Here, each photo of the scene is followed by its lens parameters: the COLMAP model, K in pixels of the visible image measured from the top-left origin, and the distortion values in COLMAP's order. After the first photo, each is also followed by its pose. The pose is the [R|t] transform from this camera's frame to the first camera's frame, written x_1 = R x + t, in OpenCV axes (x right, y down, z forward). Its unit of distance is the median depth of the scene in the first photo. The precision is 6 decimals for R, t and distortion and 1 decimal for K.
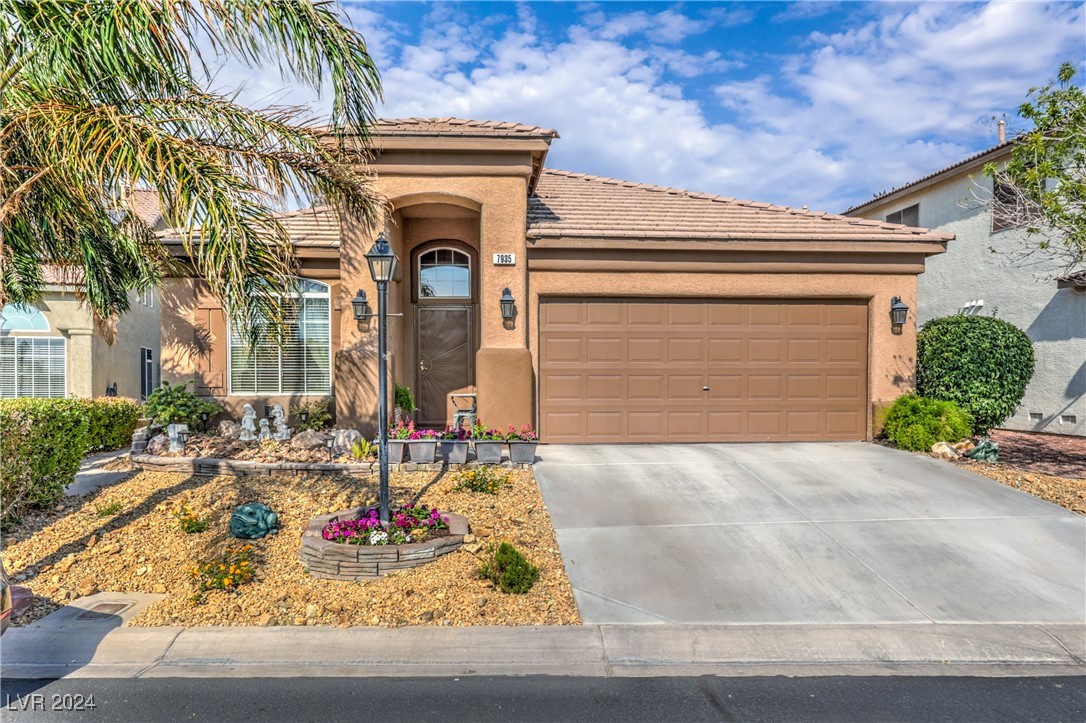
lens RADIAL K [[889.9, 0, 536.3], [0, 889.9, 366.9], [0, 0, 1]] dist [-0.008629, 0.000149]
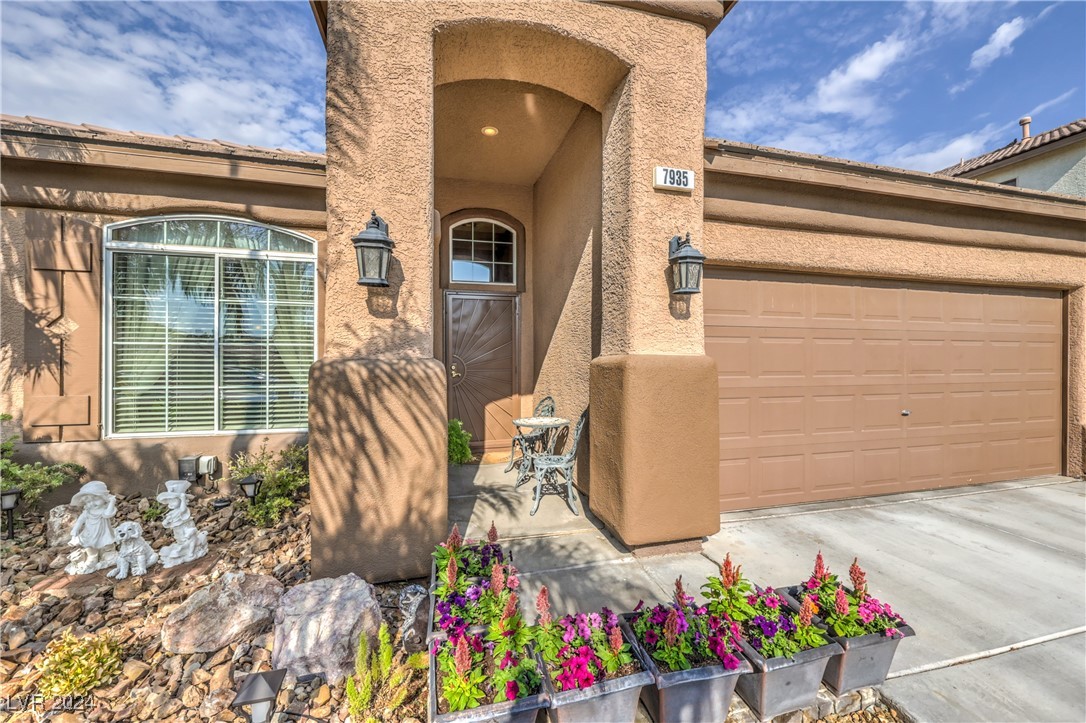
lens RADIAL K [[445.1, 0, 544.2], [0, 445.1, 350.2], [0, 0, 1]] dist [0.000696, -0.000296]
pose [[0.982637, 0.006326, 0.185433, -0.150750], [-0.006028, 0.999979, -0.002172, -0.022325], [-0.185442, 0.001016, 0.982655, 0.743969]]
